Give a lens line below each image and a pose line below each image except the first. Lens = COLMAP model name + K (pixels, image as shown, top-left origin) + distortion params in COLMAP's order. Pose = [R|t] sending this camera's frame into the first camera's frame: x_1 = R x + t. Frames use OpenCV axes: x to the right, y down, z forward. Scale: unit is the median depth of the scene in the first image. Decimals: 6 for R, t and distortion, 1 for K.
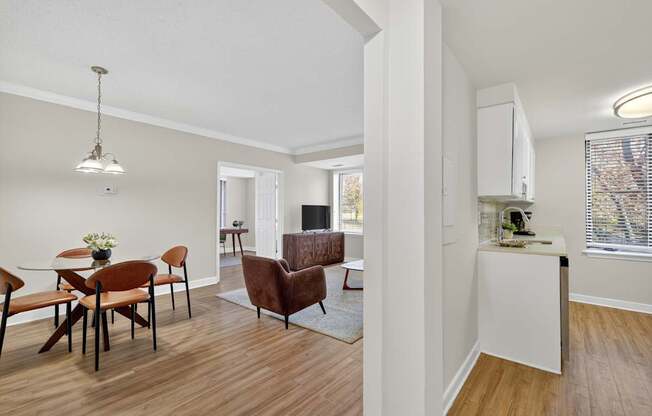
lens RADIAL K [[284.9, 0, 326.0], [0, 284.9, 208.0], [0, 0, 1]] dist [-0.000284, -0.000042]
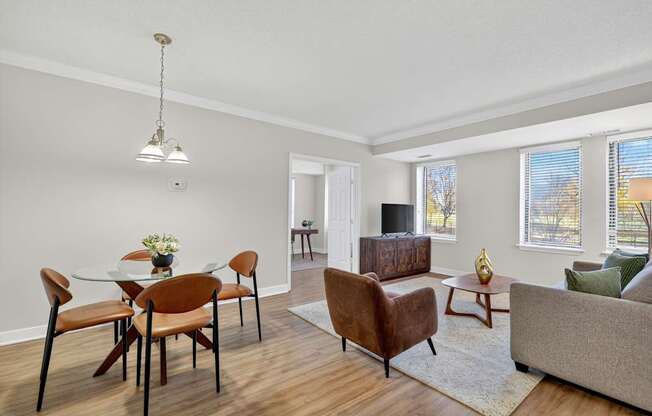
lens RADIAL K [[288.7, 0, 326.0], [0, 288.7, 208.0], [0, 0, 1]] dist [-0.001117, -0.000245]
pose [[0.977038, 0.010434, -0.212808, -0.125642], [-0.010037, 0.999945, 0.002949, 0.003581], [0.212827, -0.000746, 0.977090, 0.242625]]
